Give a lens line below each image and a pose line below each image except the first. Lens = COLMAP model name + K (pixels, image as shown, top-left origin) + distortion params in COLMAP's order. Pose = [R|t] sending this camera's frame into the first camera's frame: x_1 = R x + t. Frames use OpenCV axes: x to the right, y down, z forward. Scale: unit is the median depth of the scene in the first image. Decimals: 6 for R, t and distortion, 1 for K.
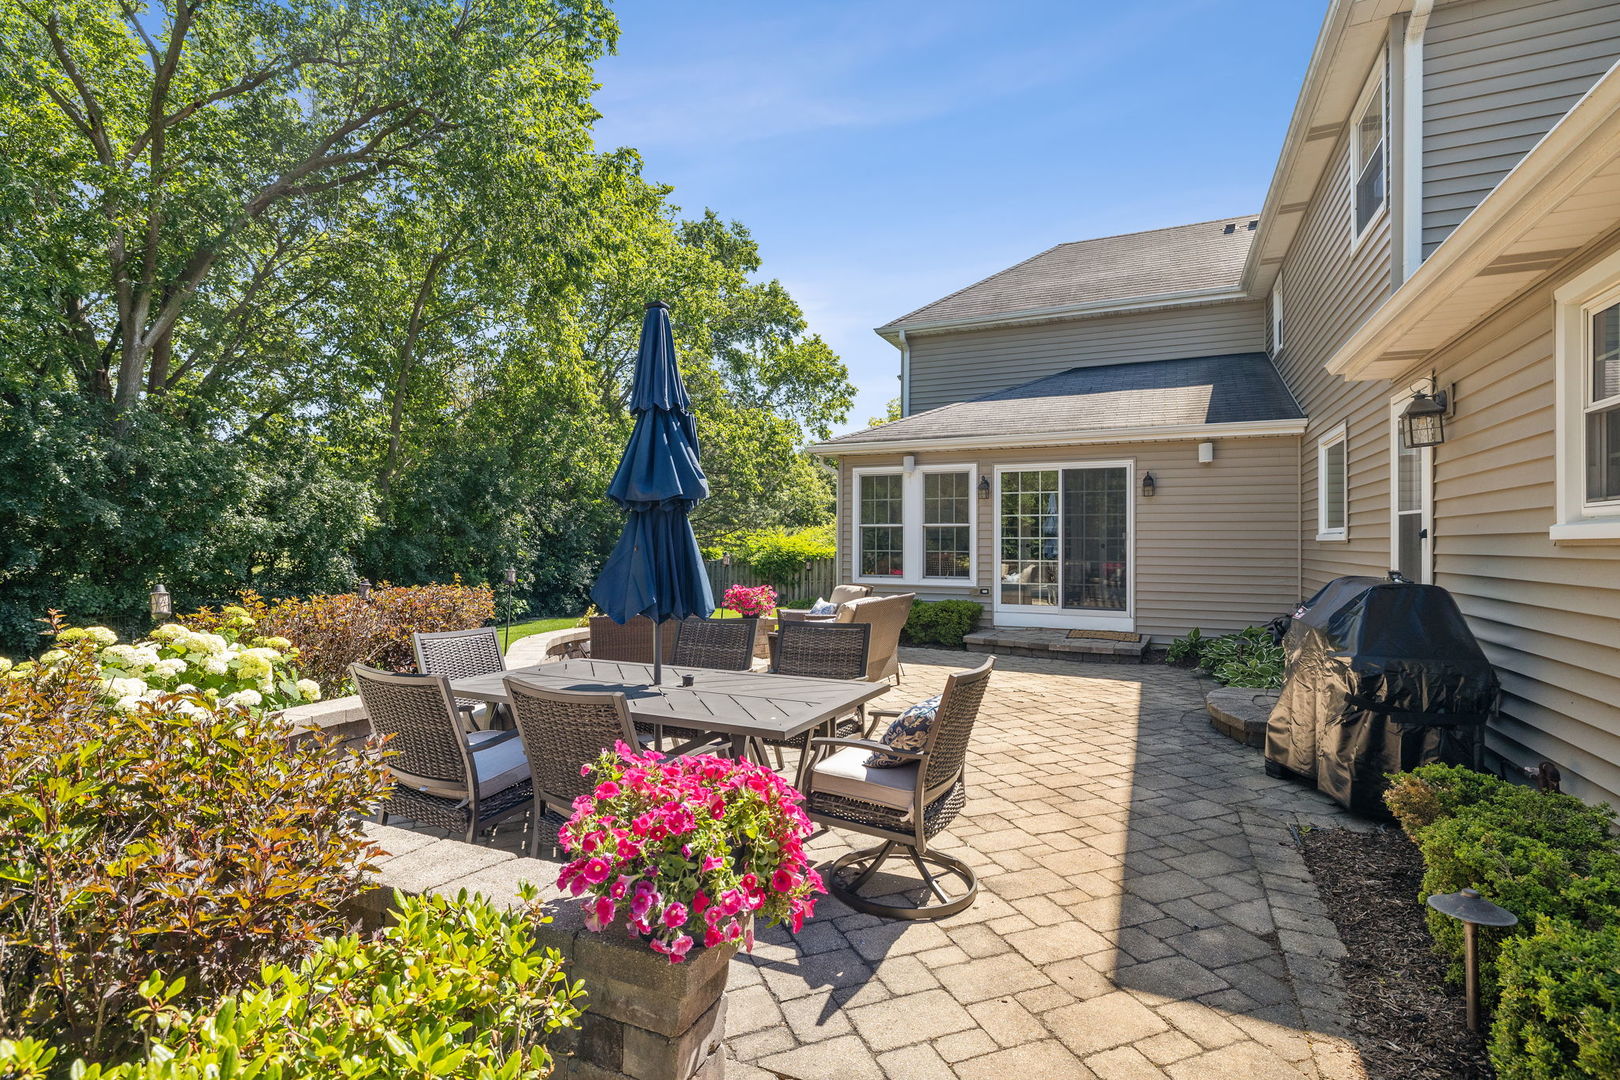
lens RADIAL K [[750.7, 0, 816.9], [0, 750.7, 547.7], [0, 0, 1]] dist [-0.011053, 0.000301]
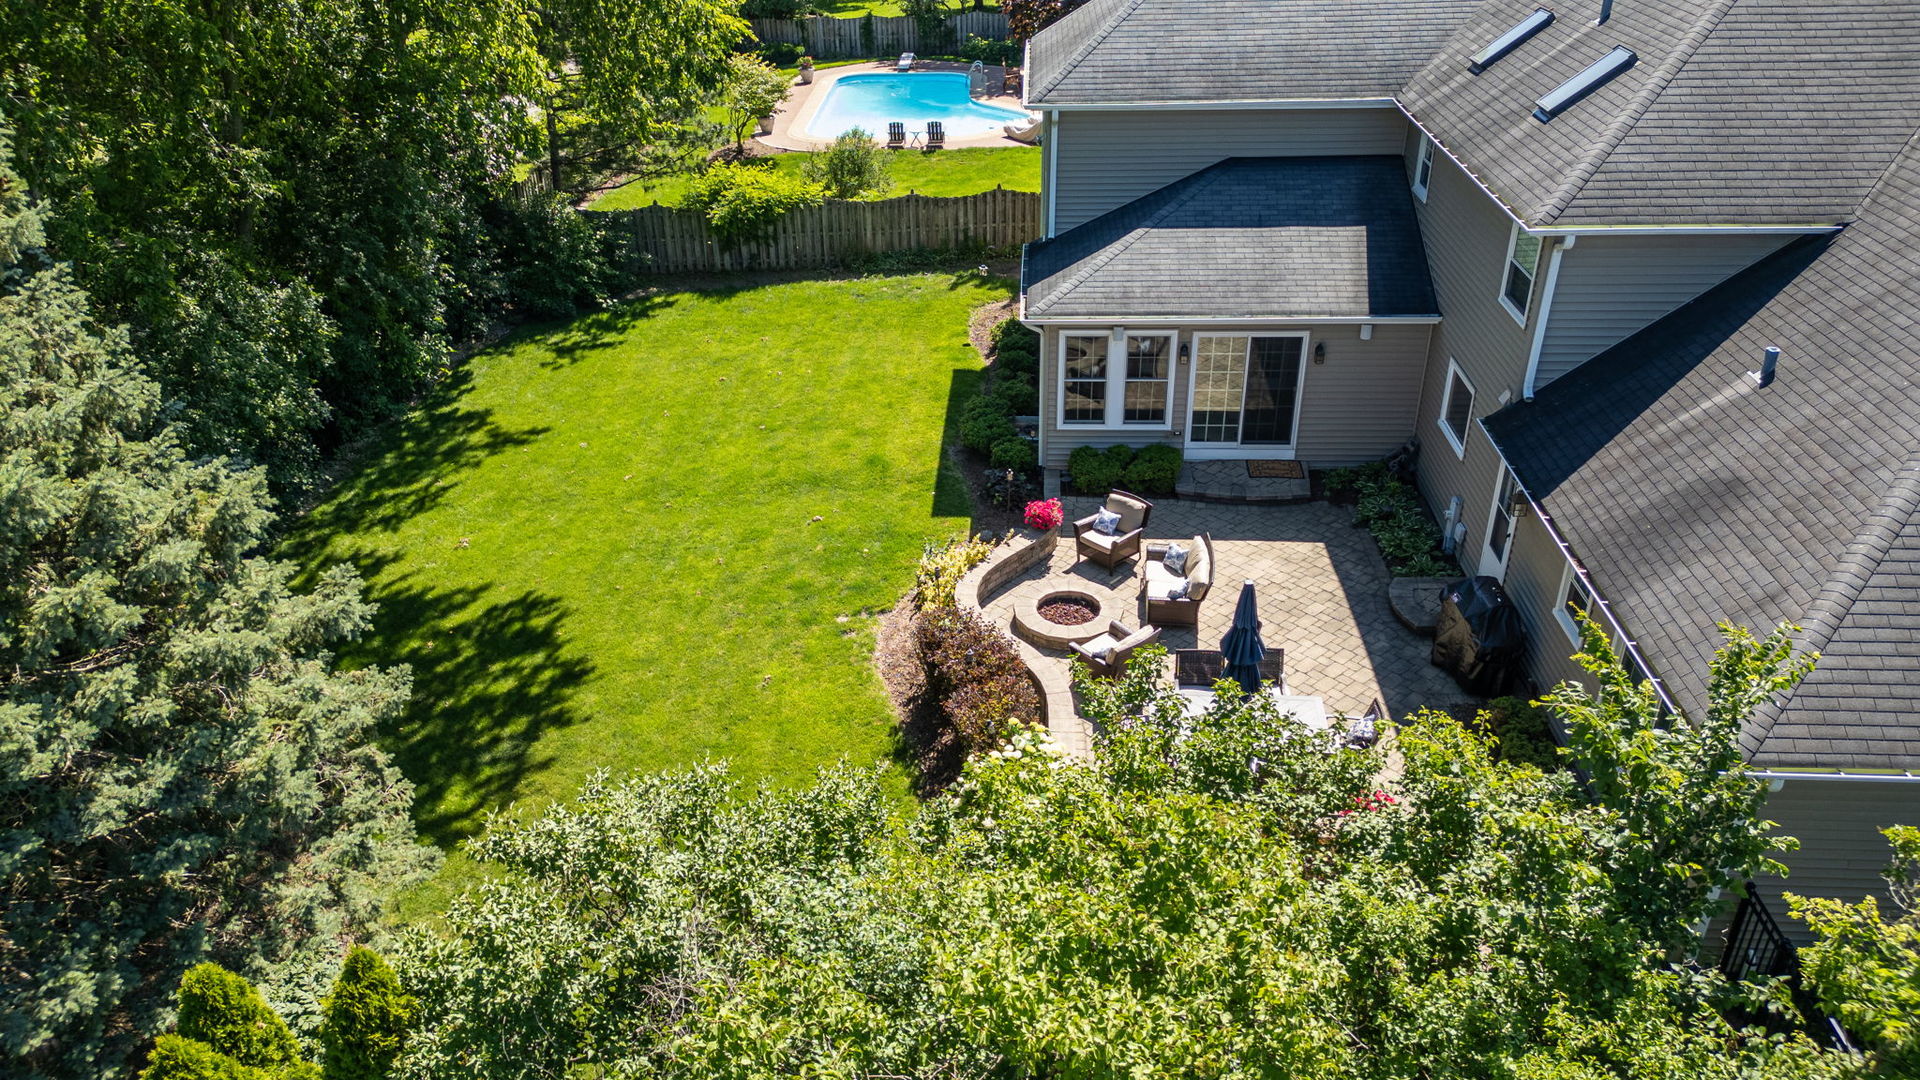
lens RADIAL K [[1328.9, 0, 949.7], [0, 1328.9, 544.8], [0, 0, 1]] dist [0.034687, -0.028746]
pose [[0.936106, -0.191676, 0.294901, -0.755267], [0.021534, 0.868116, 0.495894, -0.829416], [-0.351059, -0.457859, 0.816776, -0.649049]]
